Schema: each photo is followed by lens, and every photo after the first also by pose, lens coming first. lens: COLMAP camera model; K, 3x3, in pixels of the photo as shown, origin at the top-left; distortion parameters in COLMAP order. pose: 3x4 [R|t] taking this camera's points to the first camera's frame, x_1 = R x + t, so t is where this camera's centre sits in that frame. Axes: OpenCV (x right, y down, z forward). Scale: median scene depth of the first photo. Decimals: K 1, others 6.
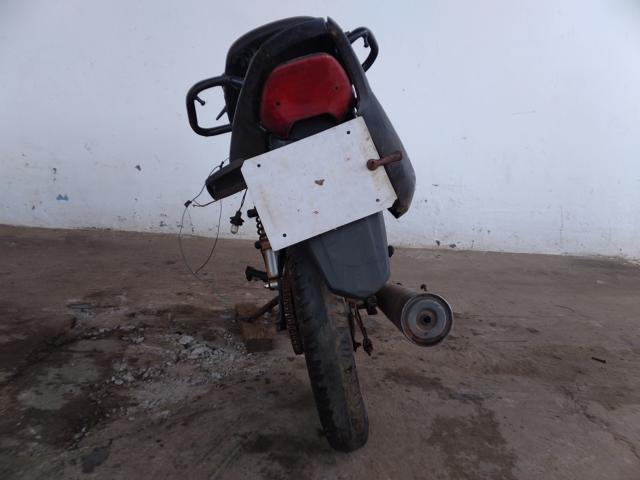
lens RADIAL K [[480.4, 0, 324.6], [0, 480.4, 232.3], [0, 0, 1]] dist [0.137846, -0.174471]
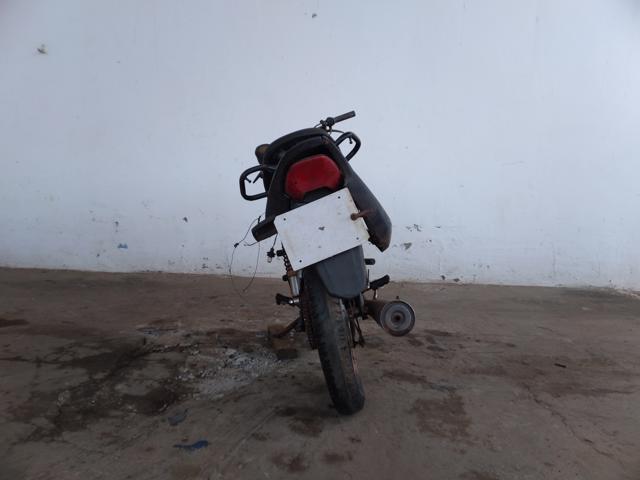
lens RADIAL K [[480.4, 0, 324.6], [0, 480.4, 232.3], [0, 0, 1]] dist [0.137846, -0.174471]
pose [[0.998192, -0.025498, -0.054427, 0.046555], [0.020458, 0.995619, -0.091238, 0.030040], [0.056515, 0.089960, 0.994341, -0.325172]]
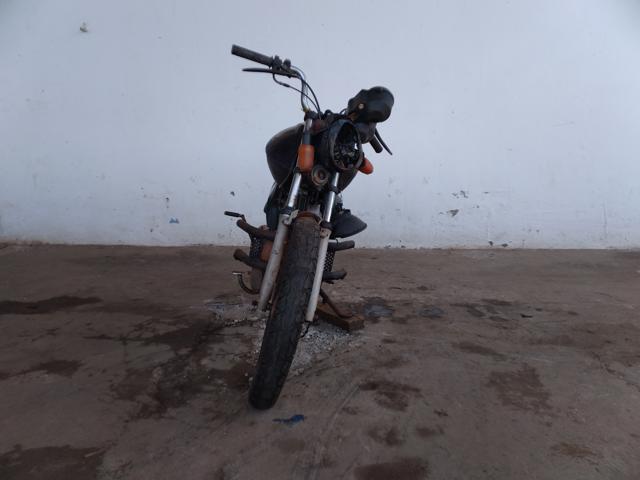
lens RADIAL K [[480.4, 0, 324.6], [0, 480.4, 232.3], [0, 0, 1]] dist [0.137846, -0.174471]
pose [[0.993225, -0.049803, -0.104991, -0.063987], [0.048845, 0.998738, -0.011672, -0.020490], [0.105440, 0.006464, 0.994405, -0.358429]]
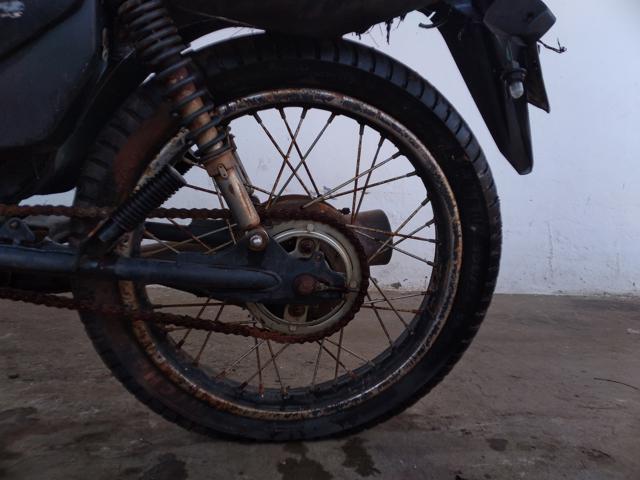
lens RADIAL K [[476.9, 0, 322.2], [0, 476.9, 236.8], [0, 0, 1]] dist [0.138728, -0.172078]
pose [[0.994617, -0.021792, 0.101305, 0.214472], [0.034605, 0.991363, -0.126500, 0.088171], [-0.097673, 0.129325, 0.986780, 0.775228]]
